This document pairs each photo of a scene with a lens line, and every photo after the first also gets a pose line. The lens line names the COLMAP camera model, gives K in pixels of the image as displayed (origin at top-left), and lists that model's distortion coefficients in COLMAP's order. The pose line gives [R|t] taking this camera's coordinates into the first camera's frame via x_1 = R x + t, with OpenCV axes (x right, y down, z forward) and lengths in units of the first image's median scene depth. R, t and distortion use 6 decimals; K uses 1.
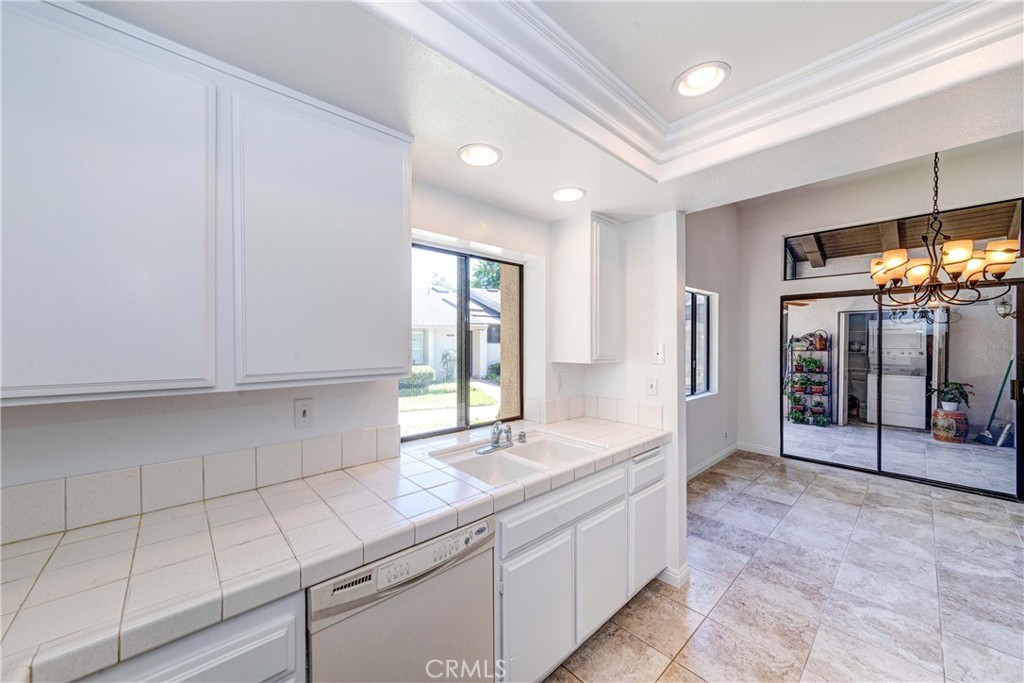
lens RADIAL K [[365.4, 0, 492.4], [0, 365.4, 341.7], [0, 0, 1]] dist [-0.000113, 0.000745]
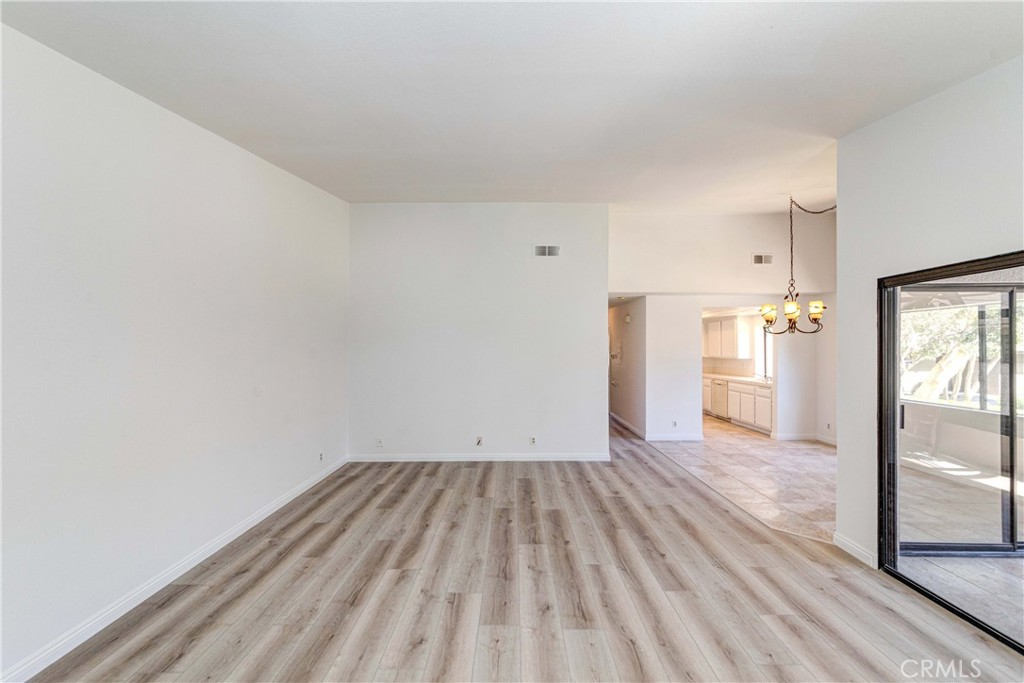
lens RADIAL K [[365.4, 0, 514.0], [0, 365.4, 345.0], [0, 0, 1]] dist [-0.000113, 0.000745]
pose [[-0.650426, -0.003443, -0.759562, 2.505666], [0.003645, 0.999964, -0.007653, -0.024541], [0.759561, -0.007746, -0.650390, 0.840475]]
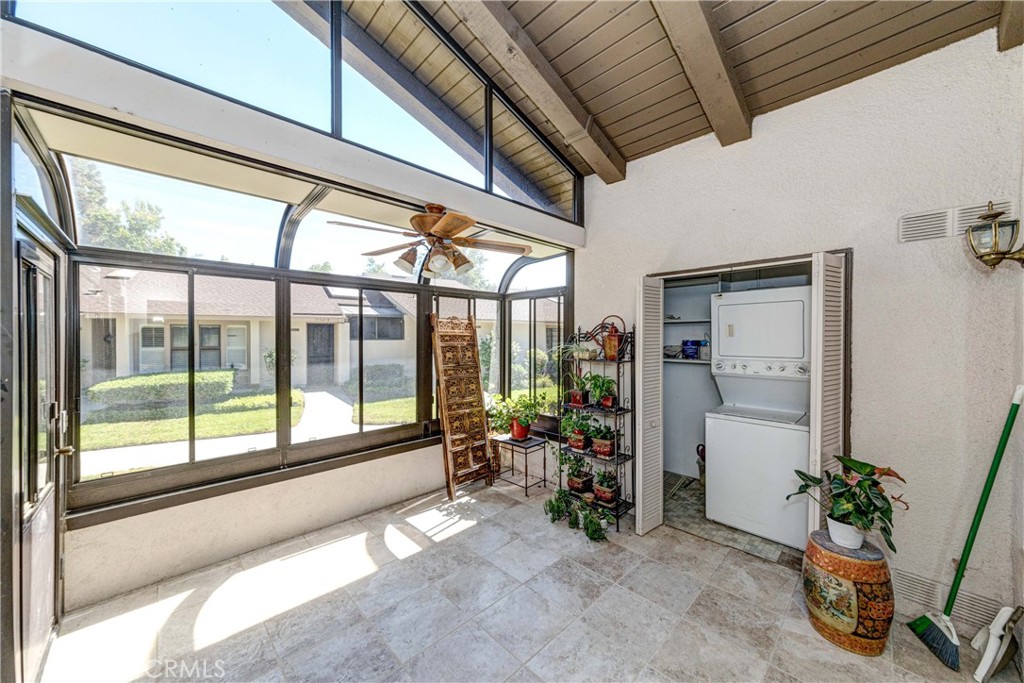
lens RADIAL K [[365.4, 0, 521.1], [0, 365.4, 339.6], [0, 0, 1]] dist [-0.000113, 0.000745]
pose [[0.996883, 0.001686, 0.078875, 1.435470], [-0.002135, 0.999982, 0.005603, -0.006956], [-0.078864, -0.005754, 0.996869, 1.067704]]
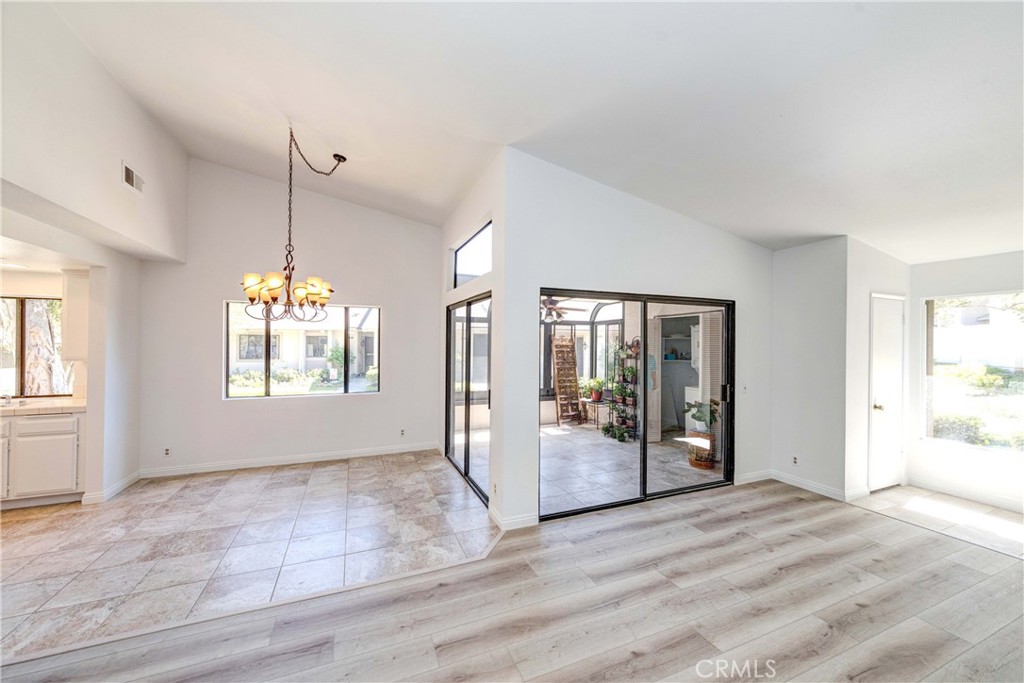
lens RADIAL K [[382.3, 0, 510.9], [0, 382.3, 341.9], [0, 0, 1]] dist [-0.004937, 0.000324]
pose [[0.950186, 0.008774, -0.311560, 1.716895], [-0.010192, 0.999944, -0.002922, -0.021615], [0.311516, 0.005952, 0.950222, 0.015649]]
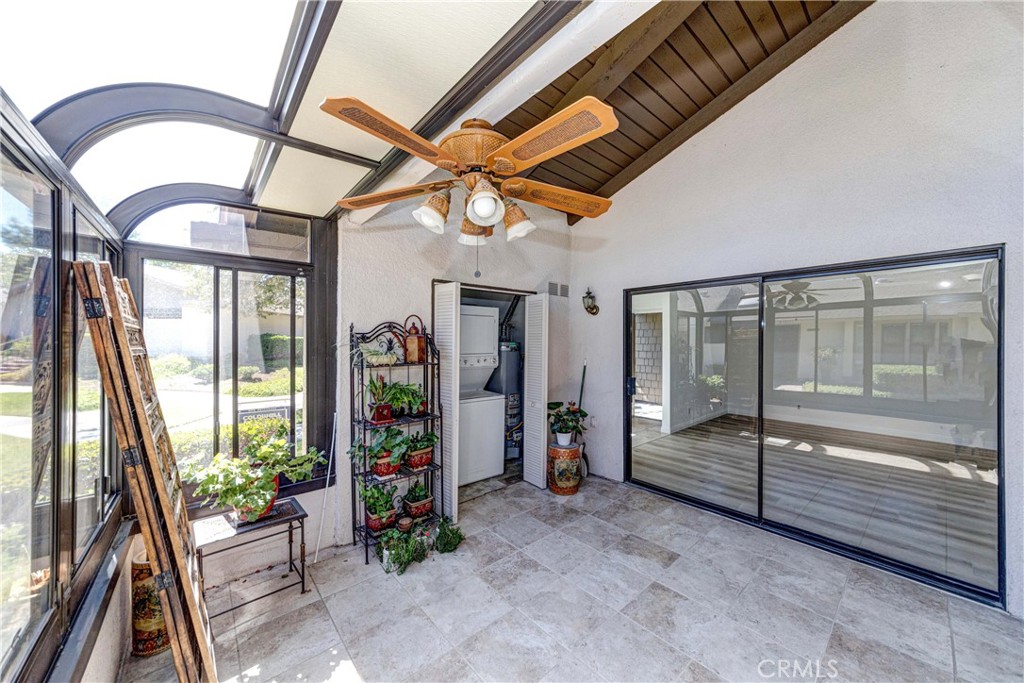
lens RADIAL K [[365.4, 0, 502.6], [0, 365.4, 343.2], [0, 0, 1]] dist [-0.000113, 0.000745]
pose [[-0.000357, 0.007423, 0.999972, 0.915496], [0.001583, 0.999971, -0.007423, 0.009323], [-0.999999, 0.001581, -0.000369, 1.714749]]
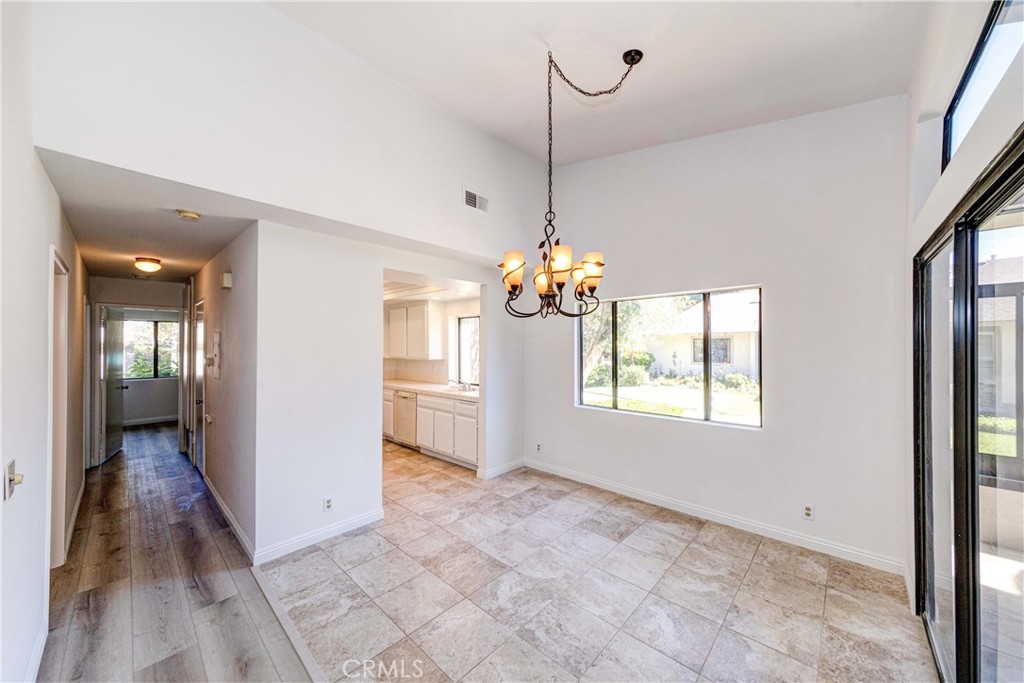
lens RADIAL K [[365.4, 0, 512.4], [0, 365.4, 343.1], [0, 0, 1]] dist [-0.000113, 0.000745]
pose [[0.114172, -0.003622, -0.993454, 1.543635], [0.001472, 0.999993, -0.003477, -0.020372], [0.993460, -0.001066, 0.114177, 0.604515]]
